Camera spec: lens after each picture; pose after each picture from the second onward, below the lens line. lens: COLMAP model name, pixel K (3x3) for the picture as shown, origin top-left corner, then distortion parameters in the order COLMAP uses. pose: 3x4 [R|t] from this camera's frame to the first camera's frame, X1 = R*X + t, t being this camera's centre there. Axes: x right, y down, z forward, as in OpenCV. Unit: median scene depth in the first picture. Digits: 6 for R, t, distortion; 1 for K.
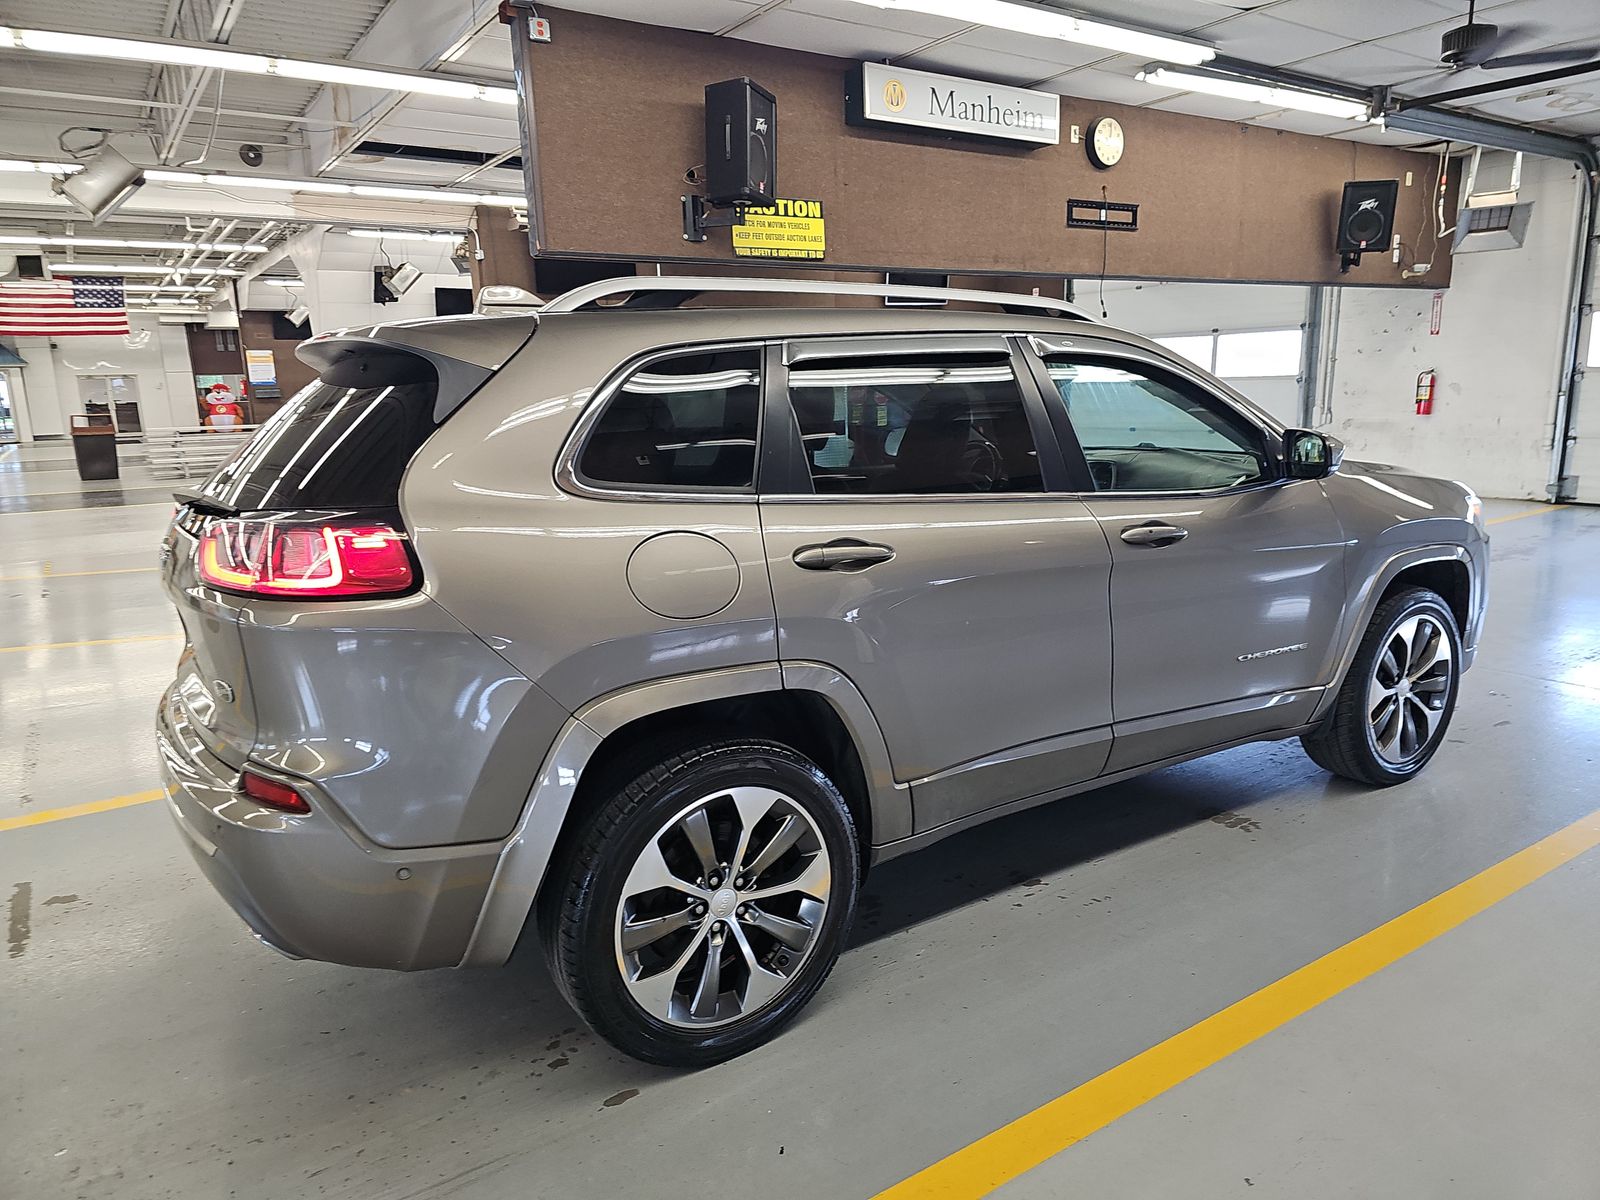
lens RADIAL K [[1071.5, 0, 793.9], [0, 1071.5, 605.1], [0, 0, 1]] dist [0.037614, -0.032620]
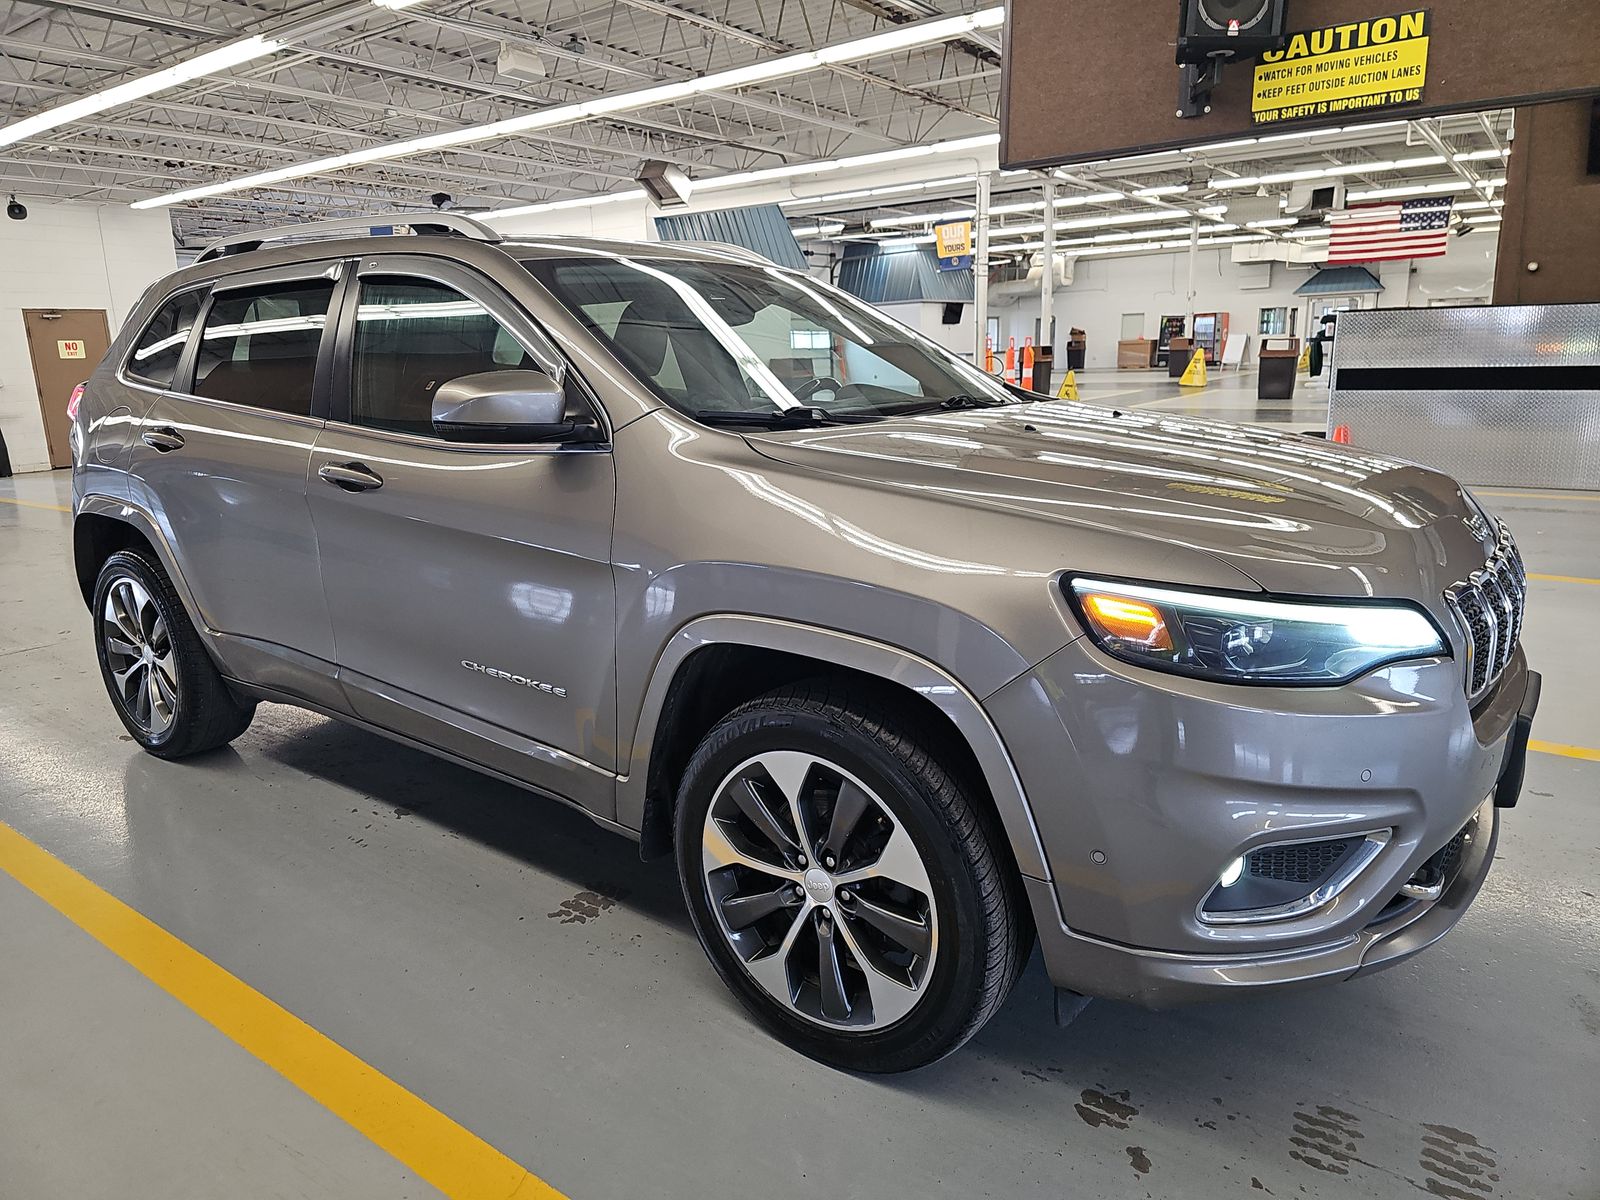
lens RADIAL K [[1071.5, 0, 794.1], [0, 1071.5, 599.2], [0, 0, 1]] dist [0.037614, -0.032620]
pose [[0.334048, 0.233596, -0.913151, 0.556456], [-0.176392, 0.967180, 0.182890, -0.083187], [0.925904, 0.099978, 0.364289, 0.436924]]
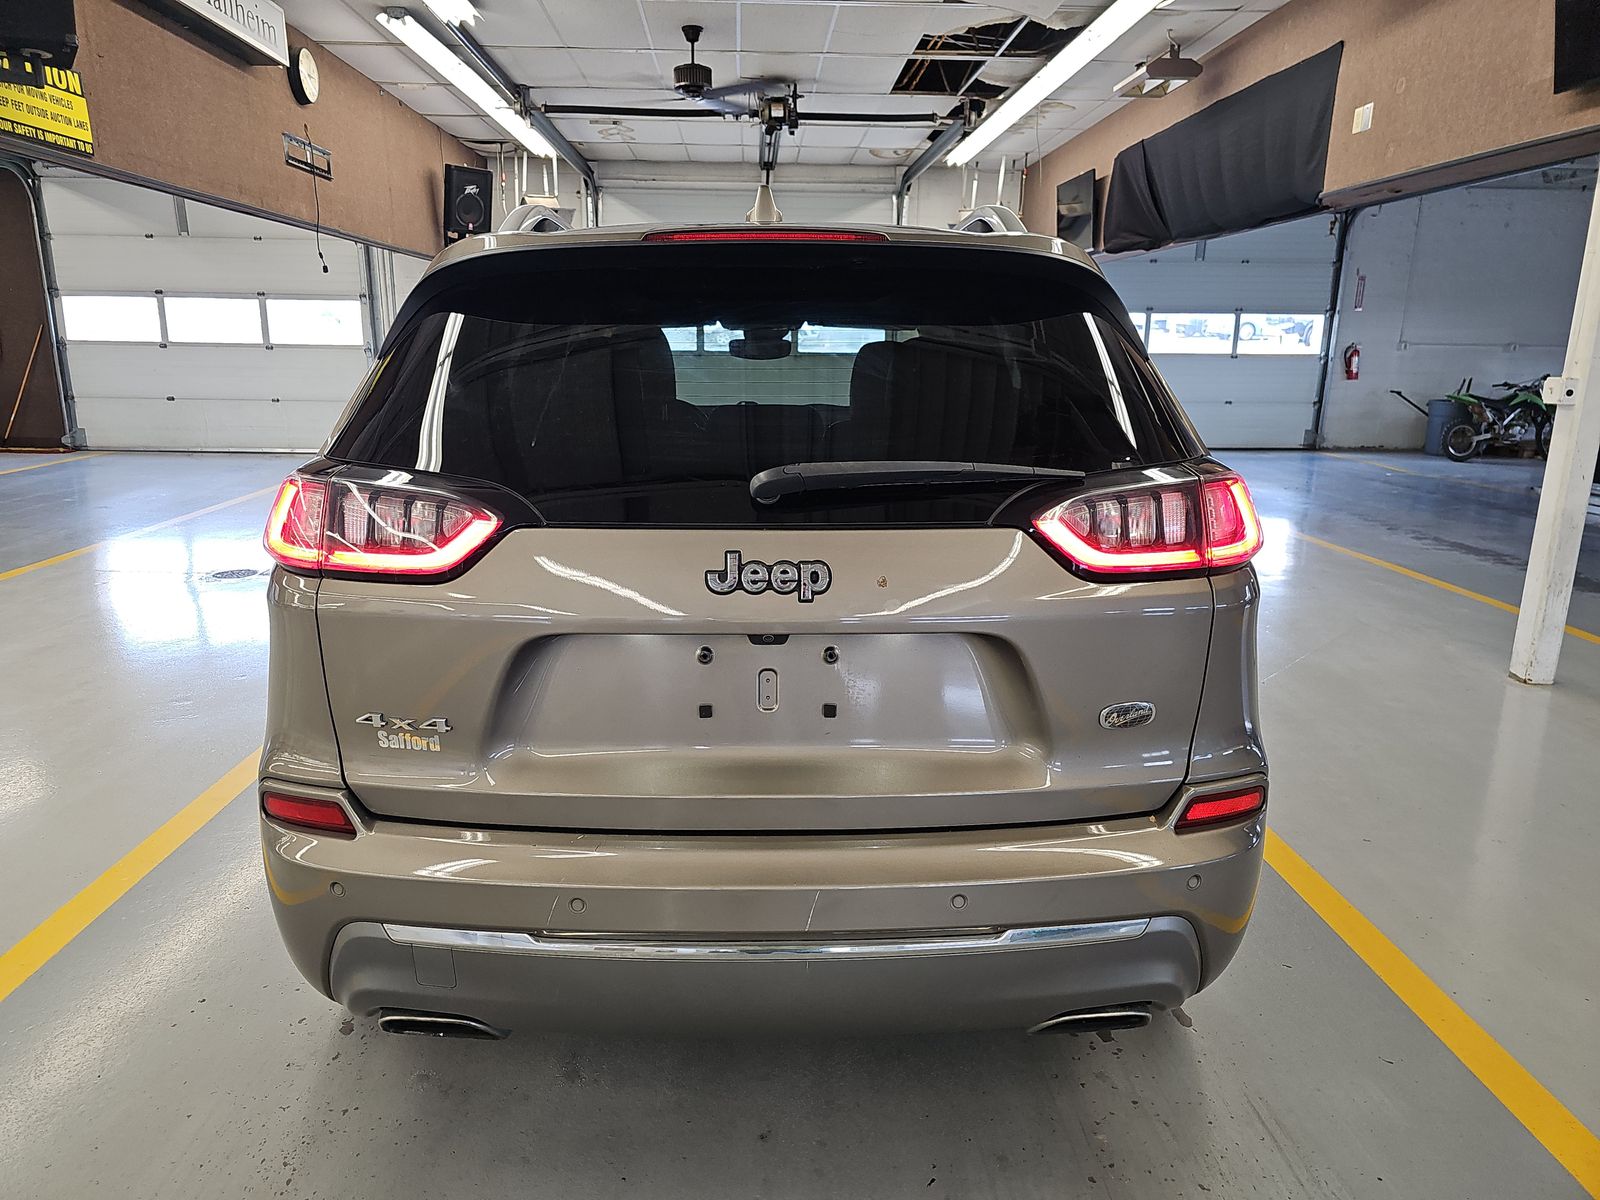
lens RADIAL K [[1071.5, 0, 791.7], [0, 1071.5, 610.3], [0, 0, 1]] dist [0.037614, -0.032620]
pose [[0.519432, -0.170900, 0.837248, -0.382814], [0.149937, 0.982824, 0.107594, -0.028827], [-0.841255, 0.069647, 0.536134, 0.232497]]
